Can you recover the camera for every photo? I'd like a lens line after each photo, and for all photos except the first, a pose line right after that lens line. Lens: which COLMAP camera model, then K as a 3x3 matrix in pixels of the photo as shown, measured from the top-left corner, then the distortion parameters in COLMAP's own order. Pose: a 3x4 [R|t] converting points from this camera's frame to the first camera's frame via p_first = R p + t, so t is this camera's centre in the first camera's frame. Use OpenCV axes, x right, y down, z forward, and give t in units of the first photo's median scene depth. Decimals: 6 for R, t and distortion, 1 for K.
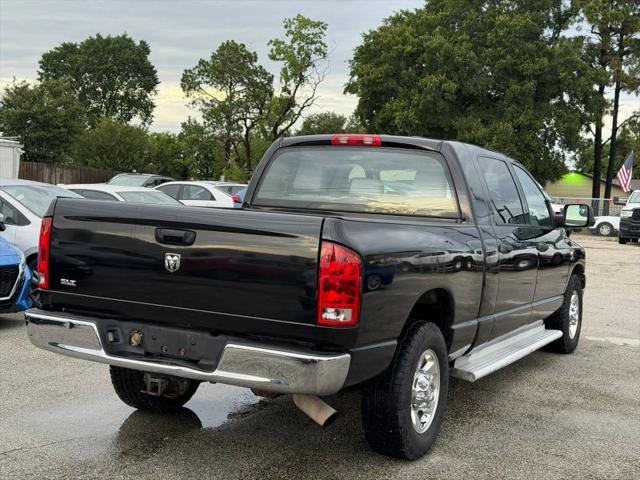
lens RADIAL K [[889.4, 0, 320.0], [0, 889.4, 240.0], [0, 0, 1]] dist [0.126515, 0.004649]
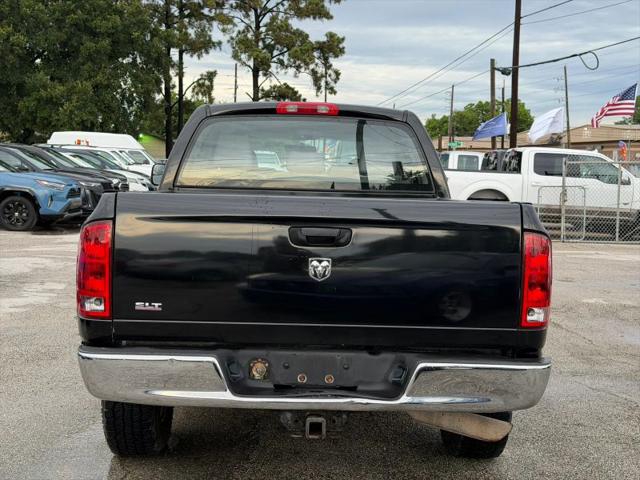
lens RADIAL K [[889.4, 0, 320.0], [0, 889.4, 240.0], [0, 0, 1]] dist [0.126515, 0.004649]
pose [[0.878047, -0.069692, 0.473473, -0.037180], [0.048545, 0.997207, 0.056756, -0.003155], [-0.476106, -0.026850, 0.878978, 0.021129]]
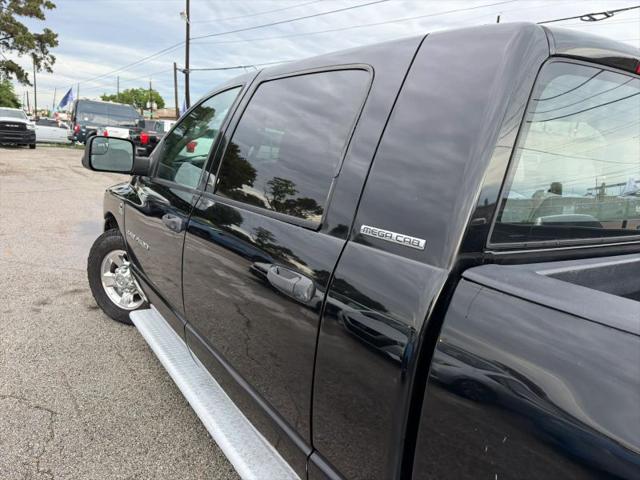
lens RADIAL K [[462.6, 0, 320.0], [0, 462.6, 240.0], [0, 0, 1]] dist [0.004774, -0.001035]
pose [[0.498447, -0.185737, 0.846790, -0.022589], [-0.007198, 0.975859, 0.218284, -0.007744], [-0.866890, -0.114898, 0.485077, 0.099500]]
